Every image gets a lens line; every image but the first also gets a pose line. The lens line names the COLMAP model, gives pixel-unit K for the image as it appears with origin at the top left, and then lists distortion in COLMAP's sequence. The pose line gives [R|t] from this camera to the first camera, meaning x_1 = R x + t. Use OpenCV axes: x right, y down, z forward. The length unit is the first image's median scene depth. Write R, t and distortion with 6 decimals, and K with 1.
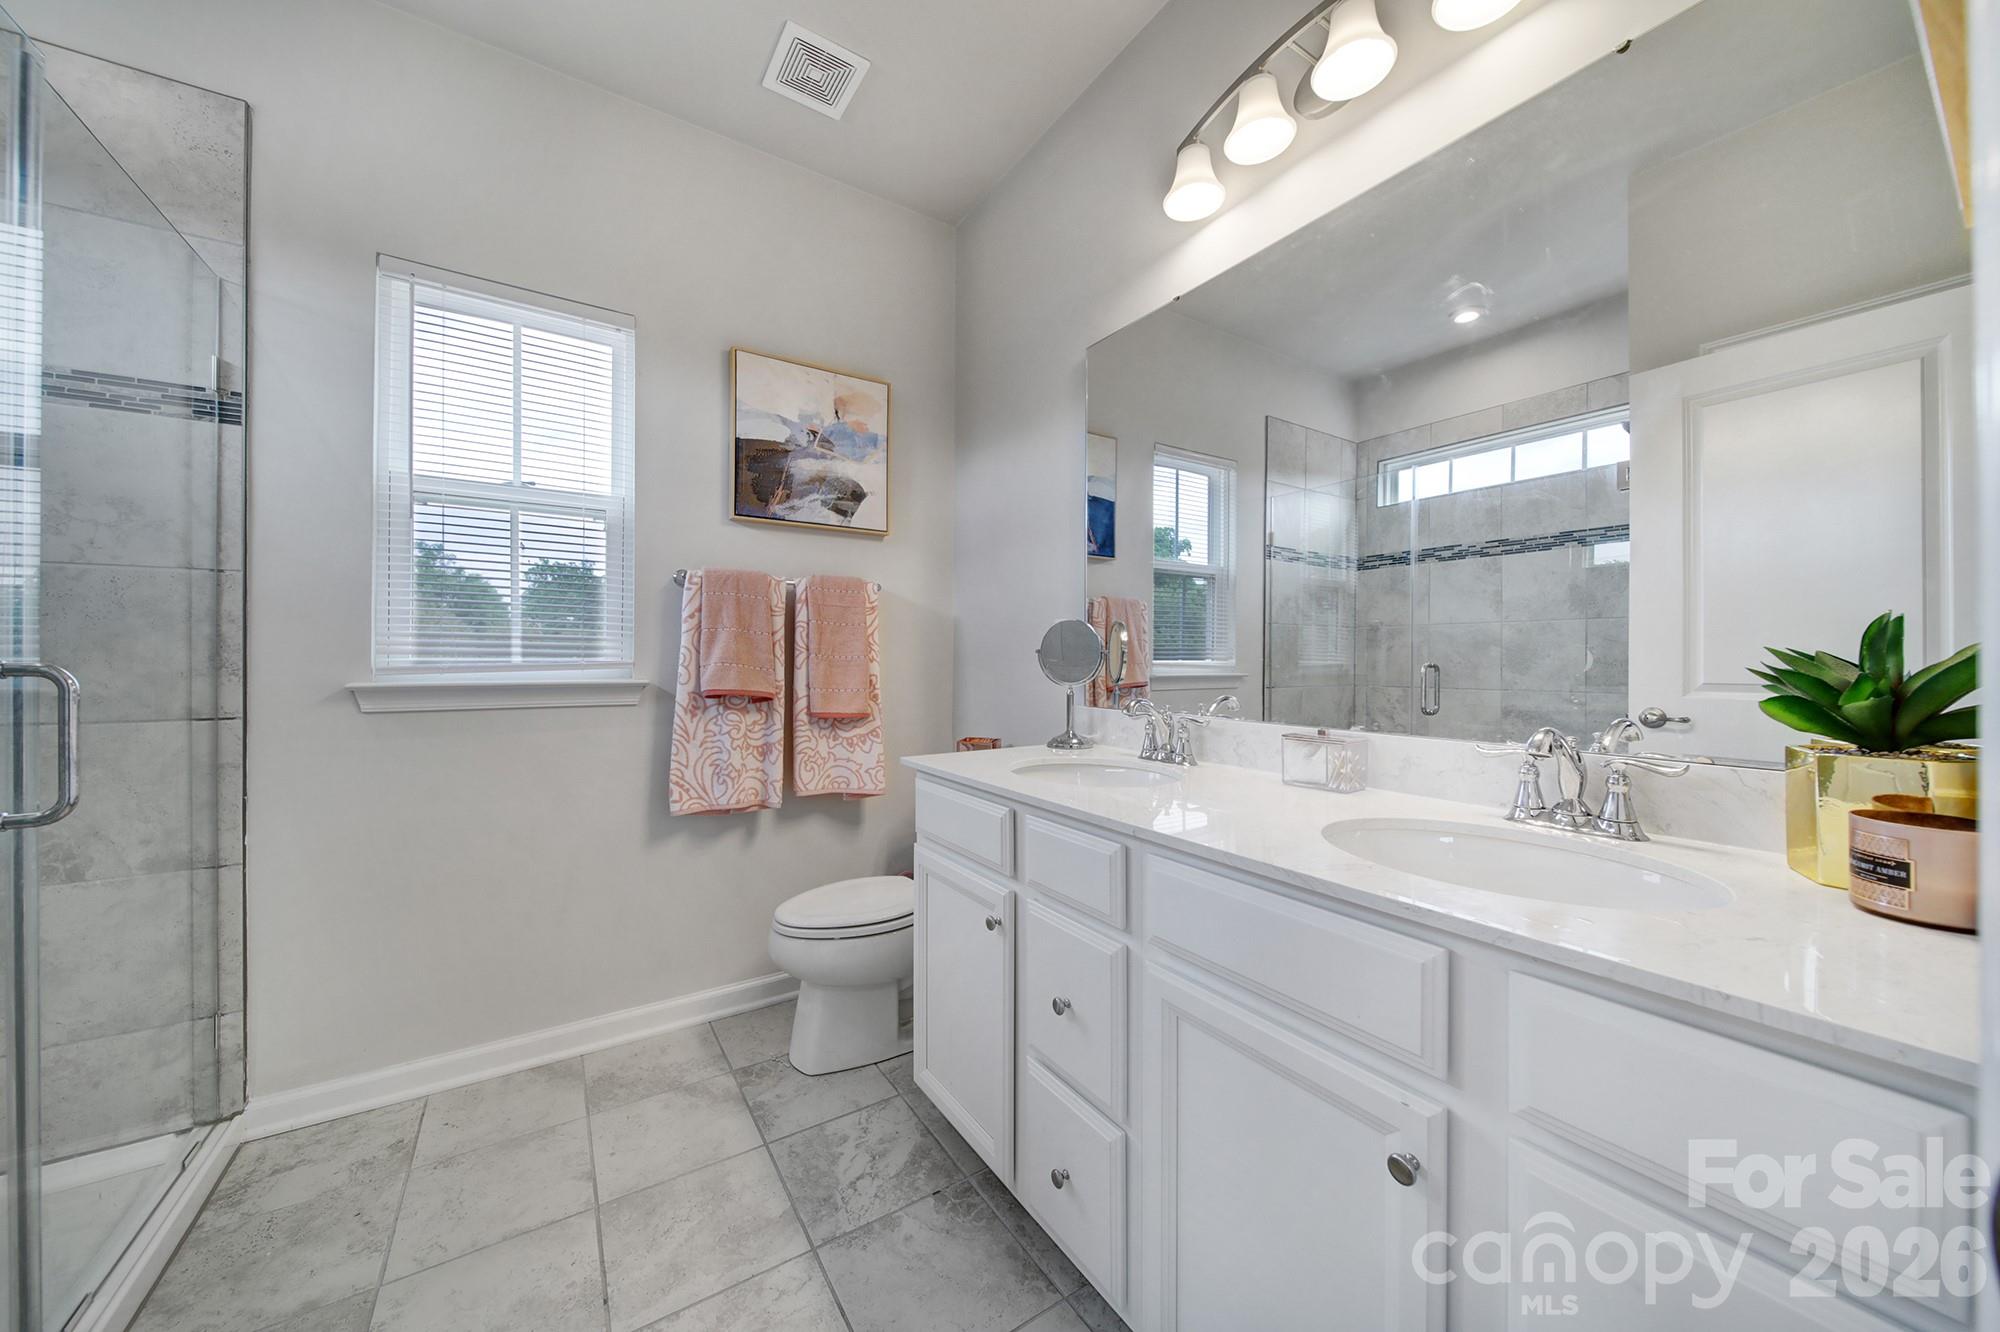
lens RADIAL K [[704.6, 0, 1002.6], [0, 704.6, 663.6], [0, 0, 1]] dist [-0.001107, -0.000220]
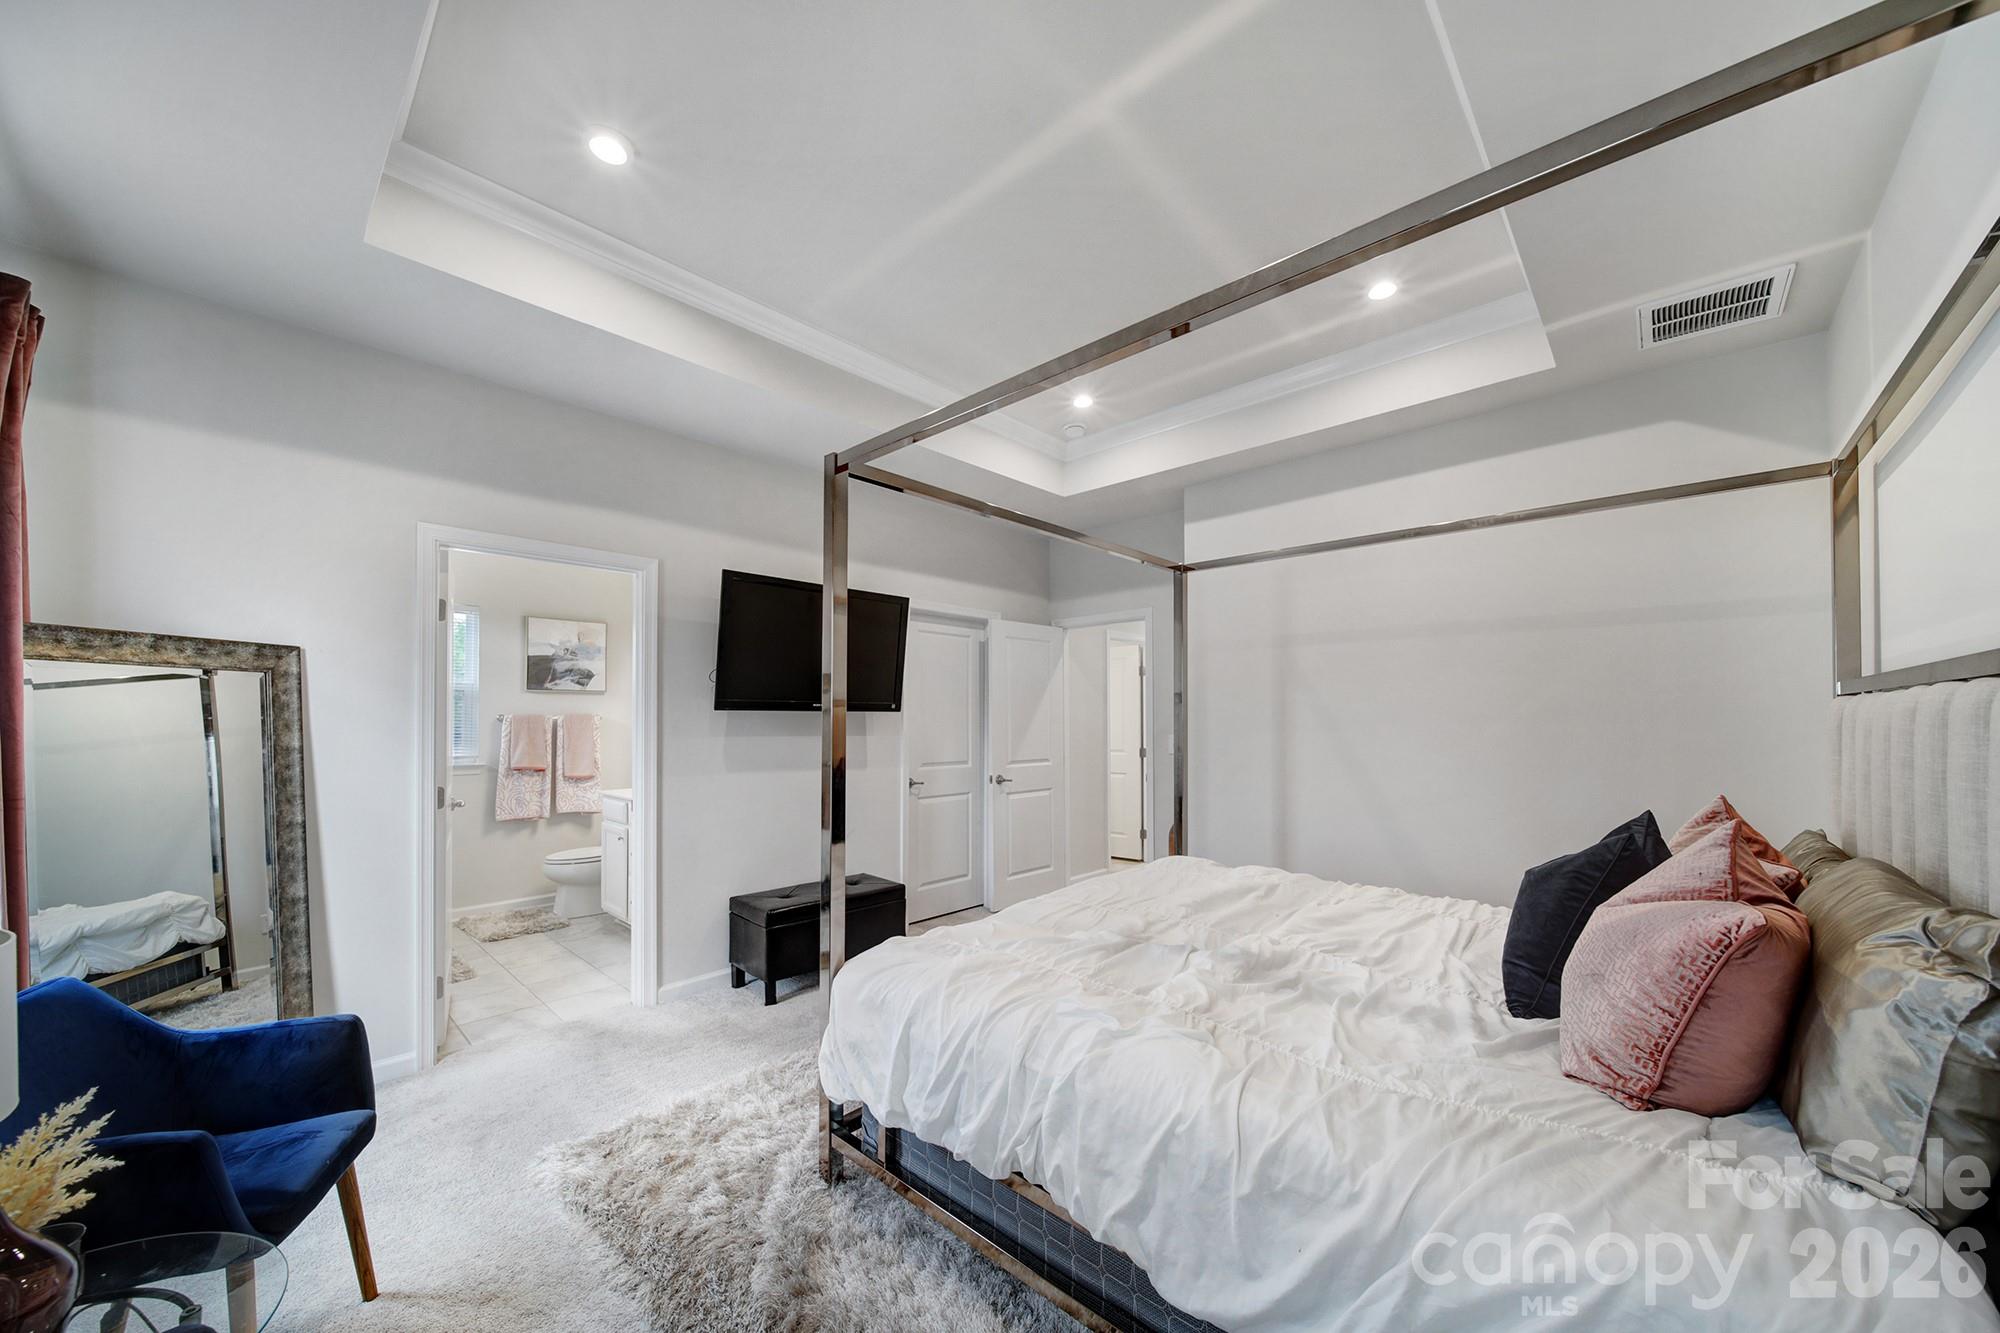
lens RADIAL K [[704.6, 0, 994.1], [0, 704.6, 708.1], [0, 0, 1]] dist [-0.001107, -0.000220]
pose [[0.969301, 0.000360, 0.245875, 0.508553], [0.003914, 0.999850, -0.016896, -0.103912], [-0.245844, 0.017340, 0.969154, -1.533542]]
